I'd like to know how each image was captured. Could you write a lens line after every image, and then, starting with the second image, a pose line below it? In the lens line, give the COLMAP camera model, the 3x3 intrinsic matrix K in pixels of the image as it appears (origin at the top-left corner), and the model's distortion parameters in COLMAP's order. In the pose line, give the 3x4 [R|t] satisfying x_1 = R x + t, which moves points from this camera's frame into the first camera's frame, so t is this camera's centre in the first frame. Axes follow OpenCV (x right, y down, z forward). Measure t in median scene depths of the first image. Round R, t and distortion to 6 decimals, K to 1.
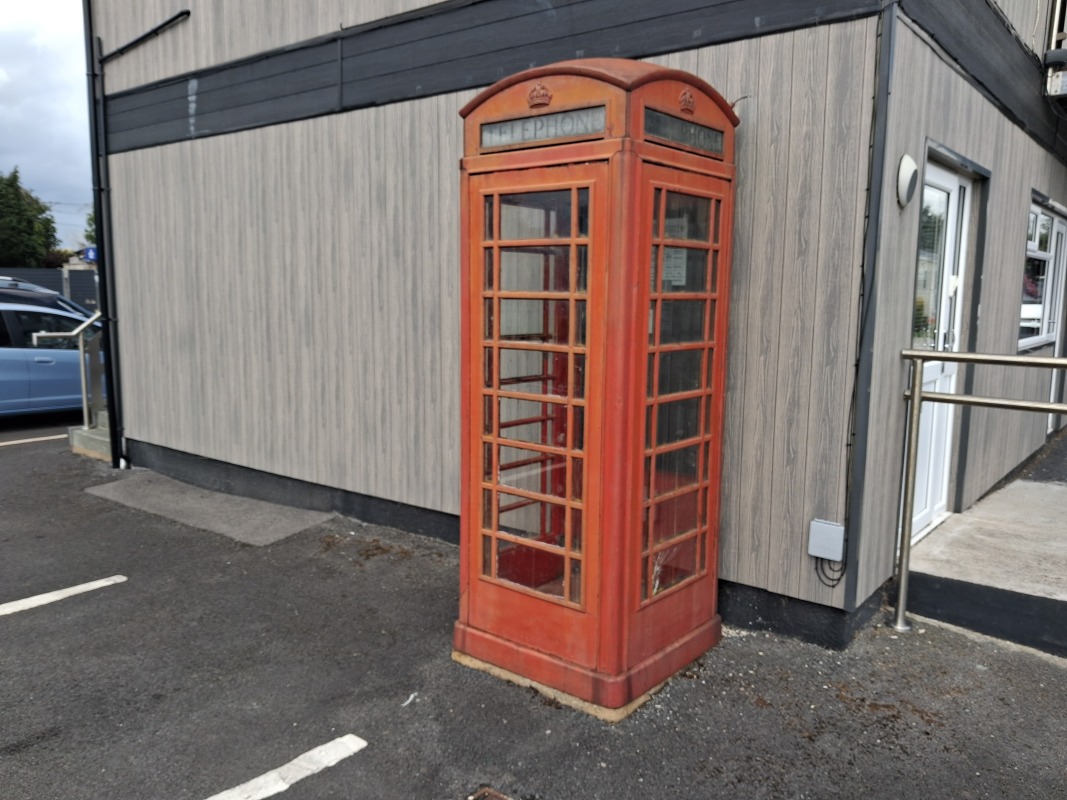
lens RADIAL K [[839.9, 0, 550.7], [0, 839.9, 406.7], [0, 0, 1]] dist [0.031873, -0.016129]
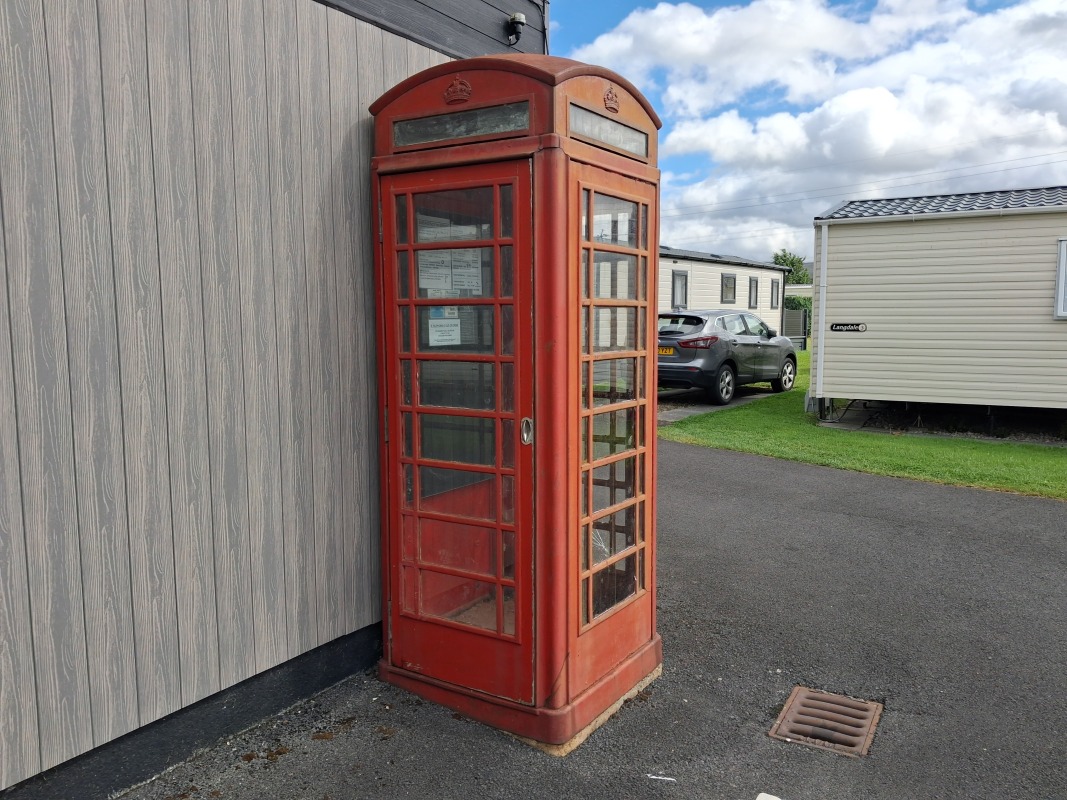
lens RADIAL K [[839.8, 0, 559.5], [0, 839.8, 403.8], [0, 0, 1]] dist [0.023071, -0.015467]
pose [[-0.116030, -0.119278, 0.986058, -0.903878], [0.136243, 0.981468, 0.134754, -0.144583], [-0.983857, 0.149979, -0.097629, 1.075228]]
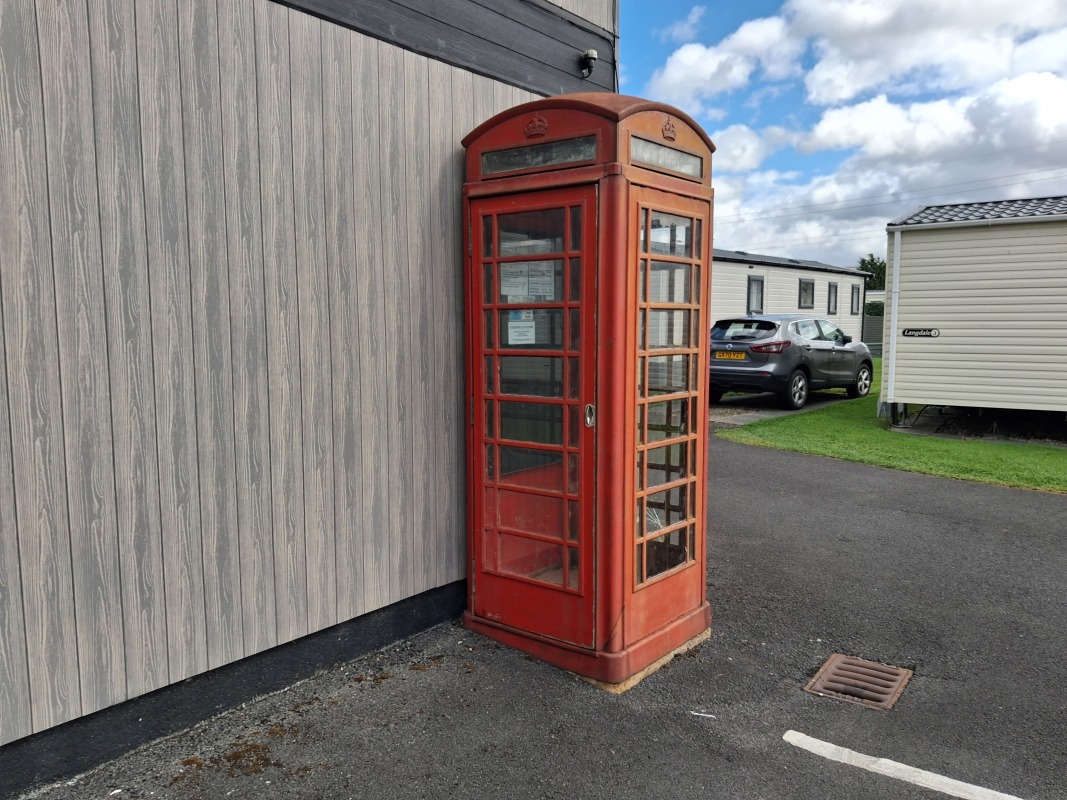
lens RADIAL K [[839.9, 0, 550.7], [0, 839.9, 406.7], [0, 0, 1]] dist [0.031873, -0.016129]
pose [[-0.015288, -0.115776, 0.993158, -1.052835], [0.137183, 0.983638, 0.116778, -0.141045], [-0.990428, 0.138030, 0.000844, 1.073924]]
